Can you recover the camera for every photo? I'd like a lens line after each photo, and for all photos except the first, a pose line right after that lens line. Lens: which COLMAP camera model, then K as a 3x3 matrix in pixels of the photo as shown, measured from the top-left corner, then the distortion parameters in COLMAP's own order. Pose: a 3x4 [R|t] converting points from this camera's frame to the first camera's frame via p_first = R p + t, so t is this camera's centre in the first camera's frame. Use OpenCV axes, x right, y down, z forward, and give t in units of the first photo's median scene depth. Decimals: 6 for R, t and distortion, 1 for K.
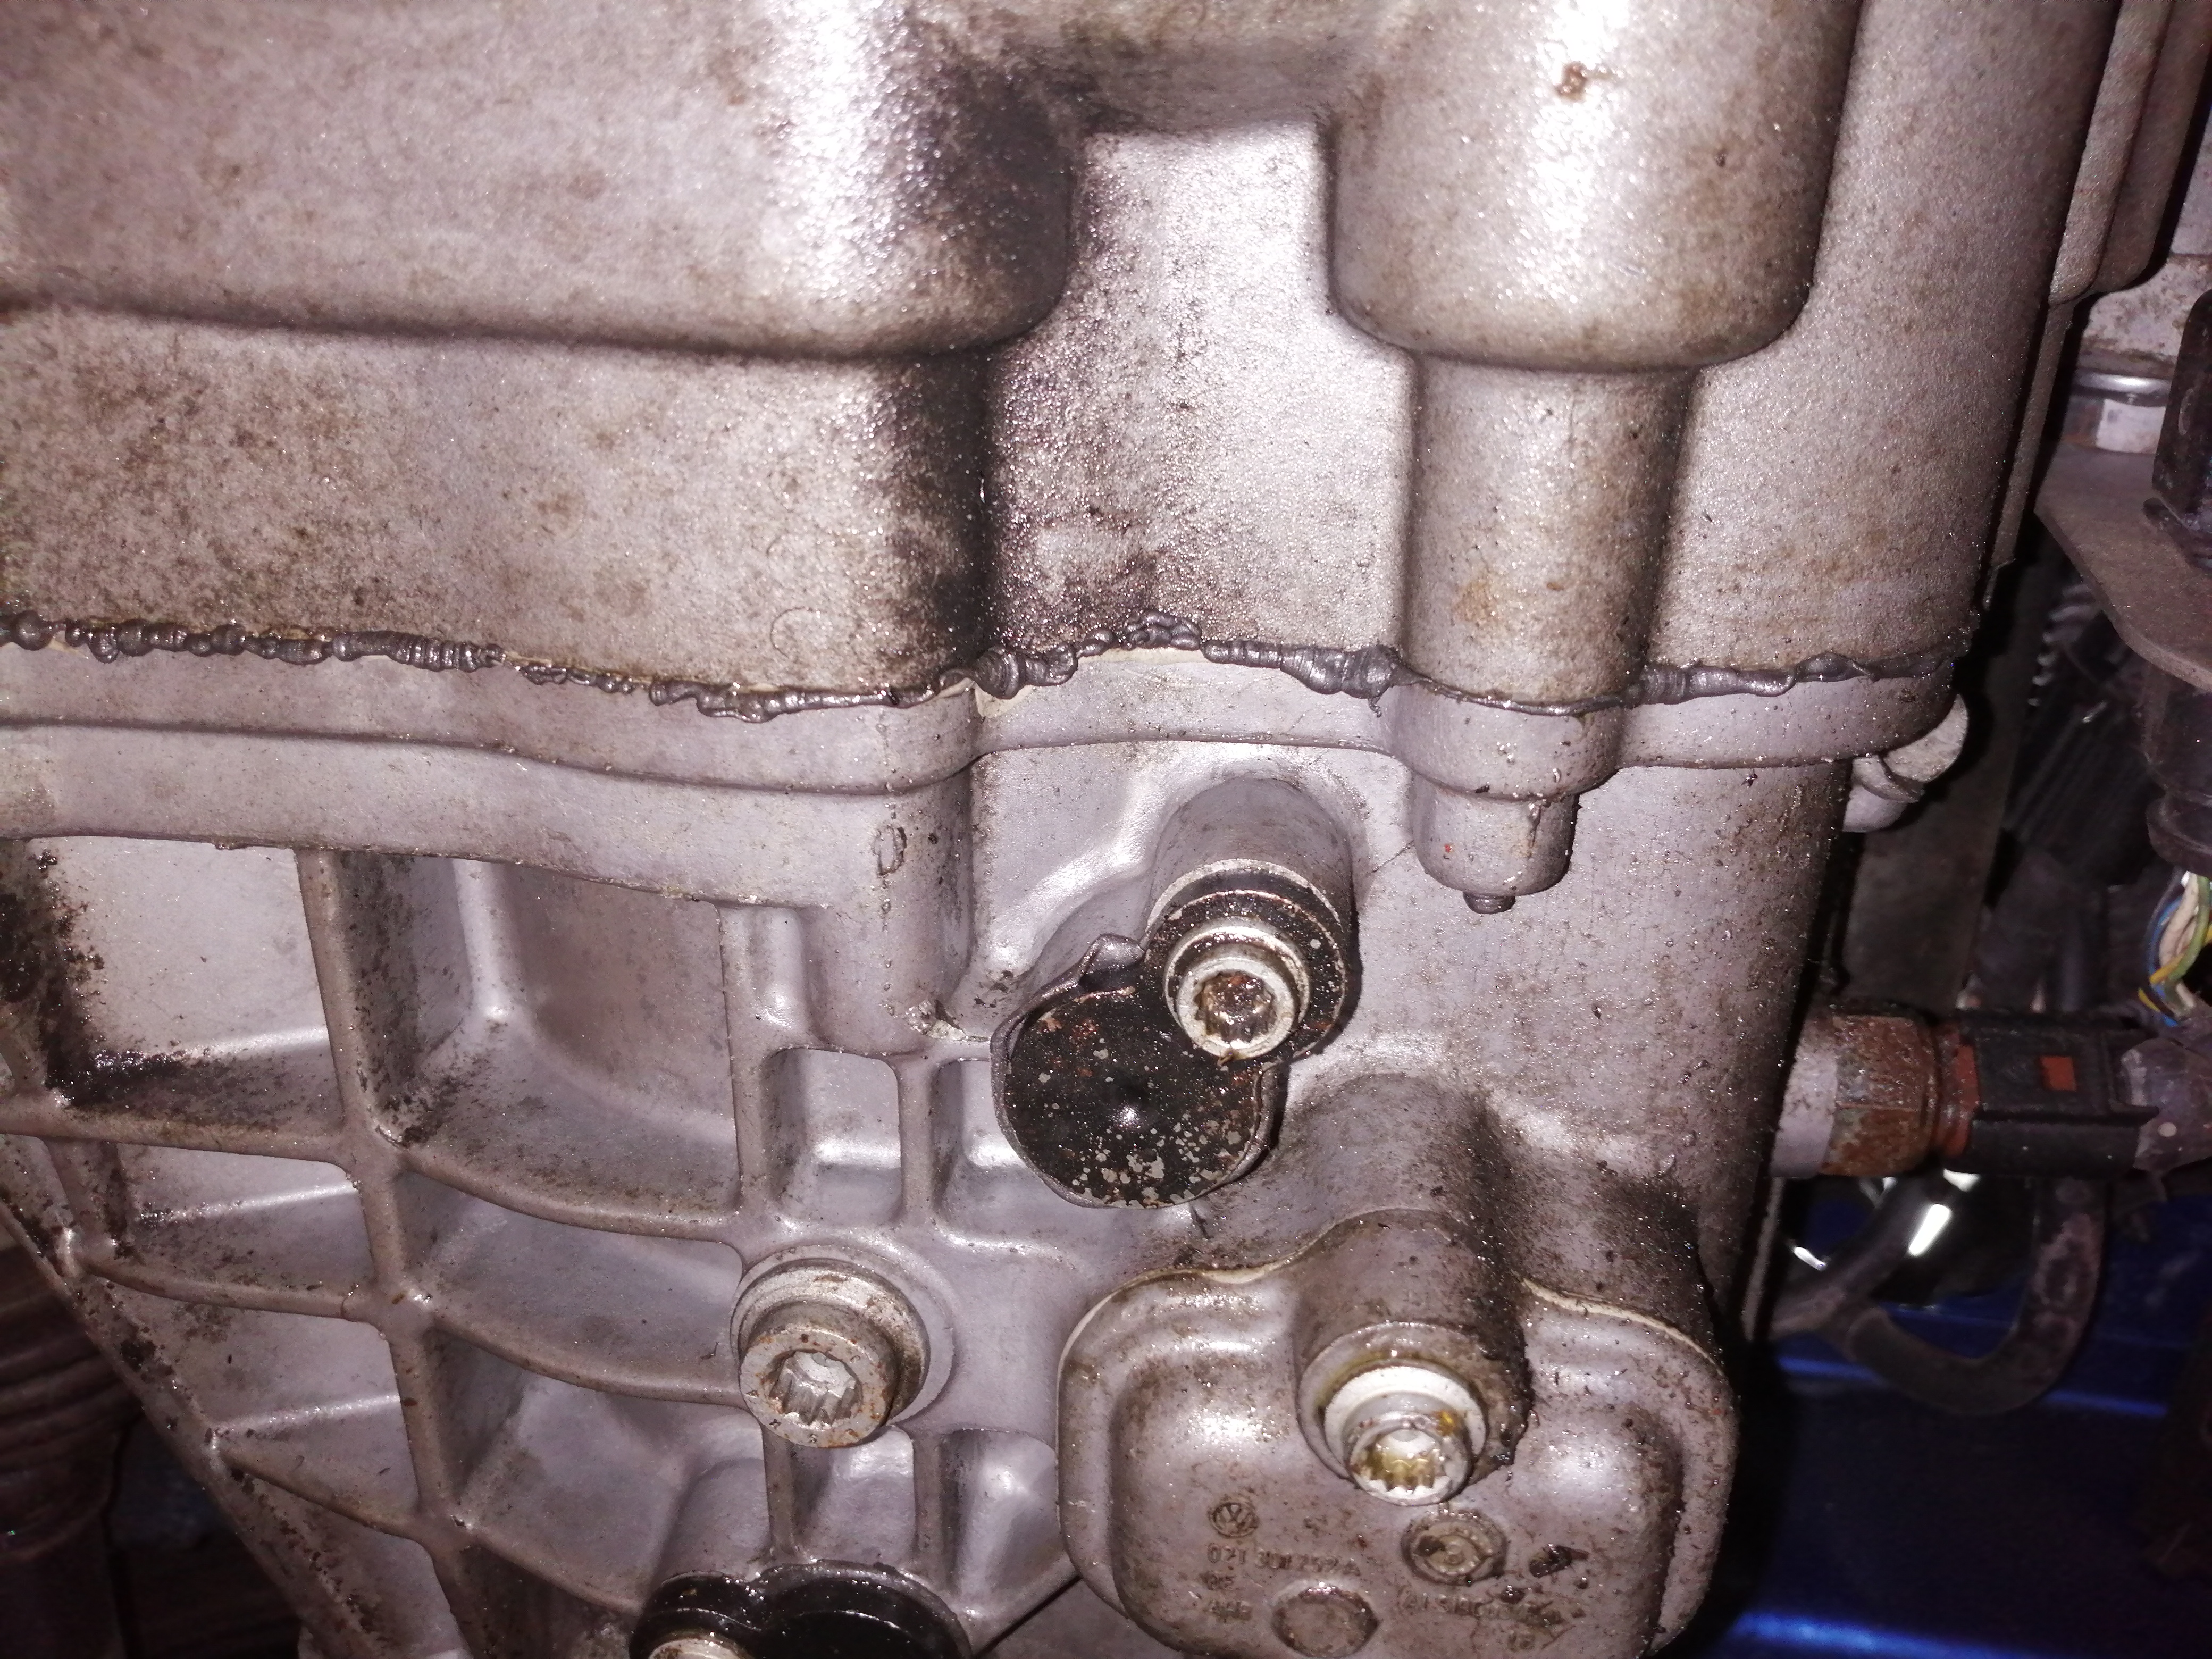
lens RADIAL K [[1753.5, 0, 1112.8], [0, 1753.5, 844.6], [0, 0, 1]] dist [0.047486, -0.159848]
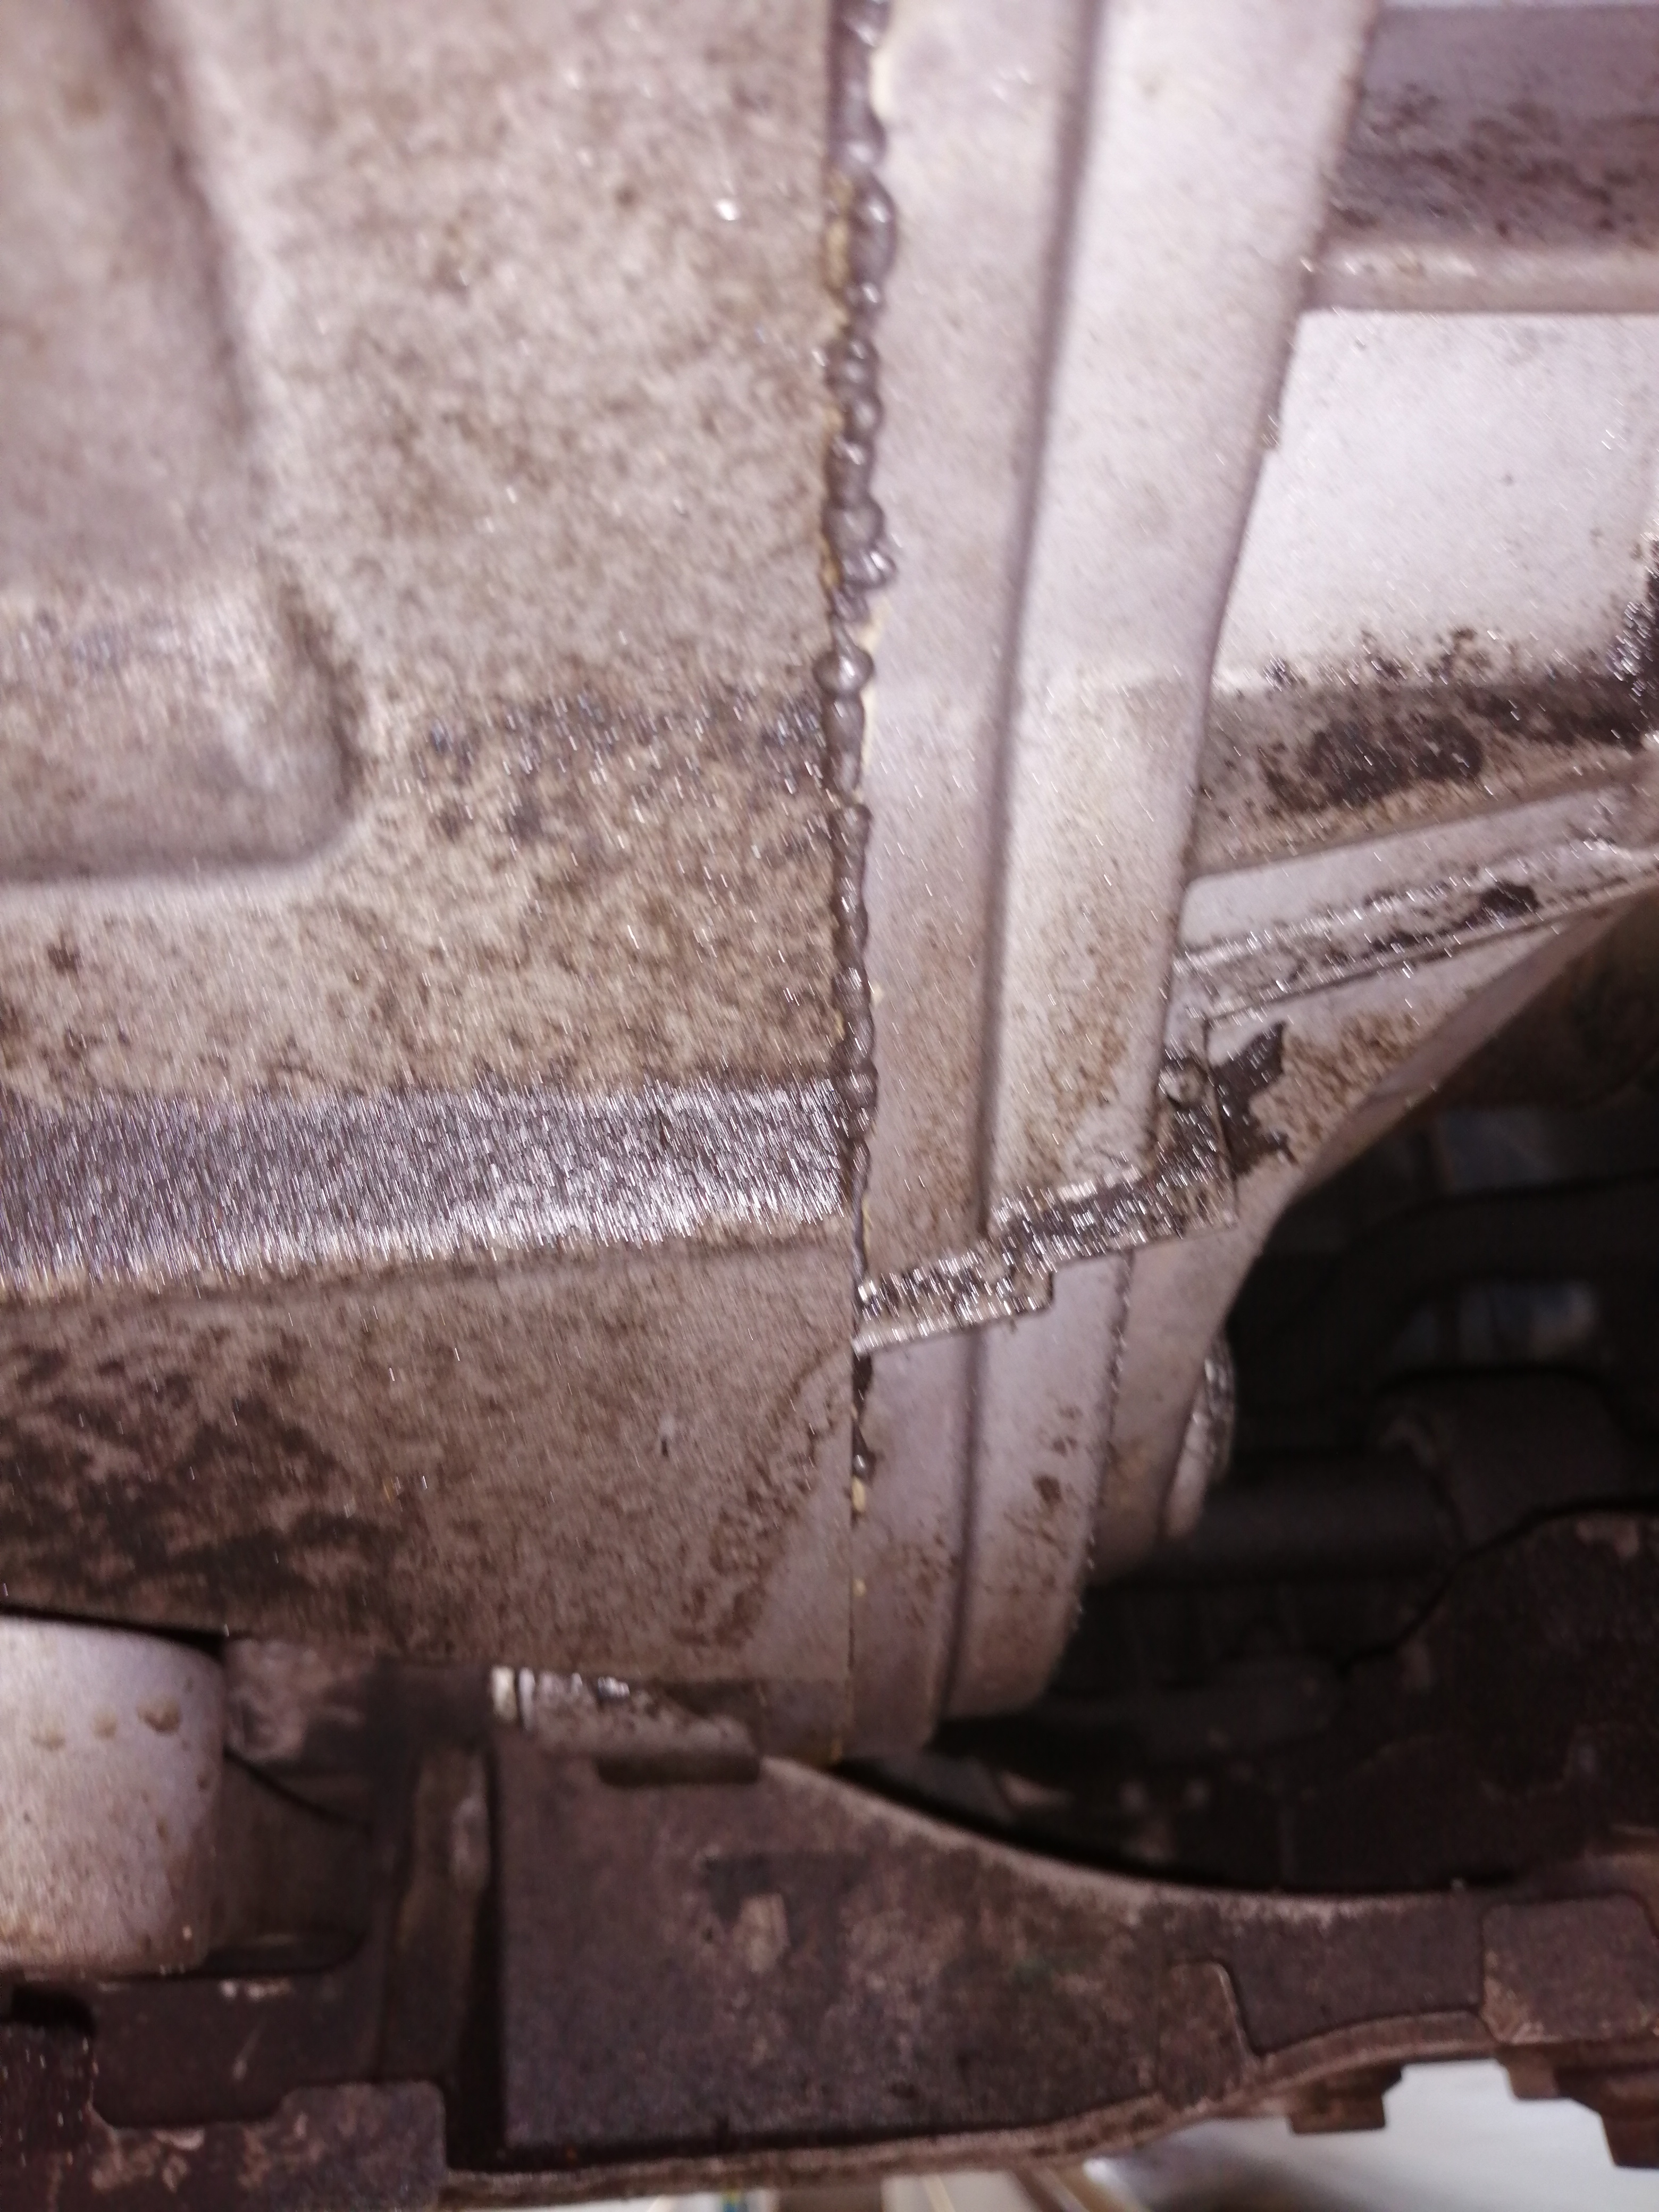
lens RADIAL K [[1849.0, 0, 858.6], [0, 1849.0, 1108.9], [0, 0, 1]] dist [0.041012, -0.207434]
pose [[0.007385, -0.618385, -0.785841, -0.194830], [0.935044, 0.282831, -0.213775, 0.065579], [0.354455, -0.733217, 0.580306, 0.492379]]
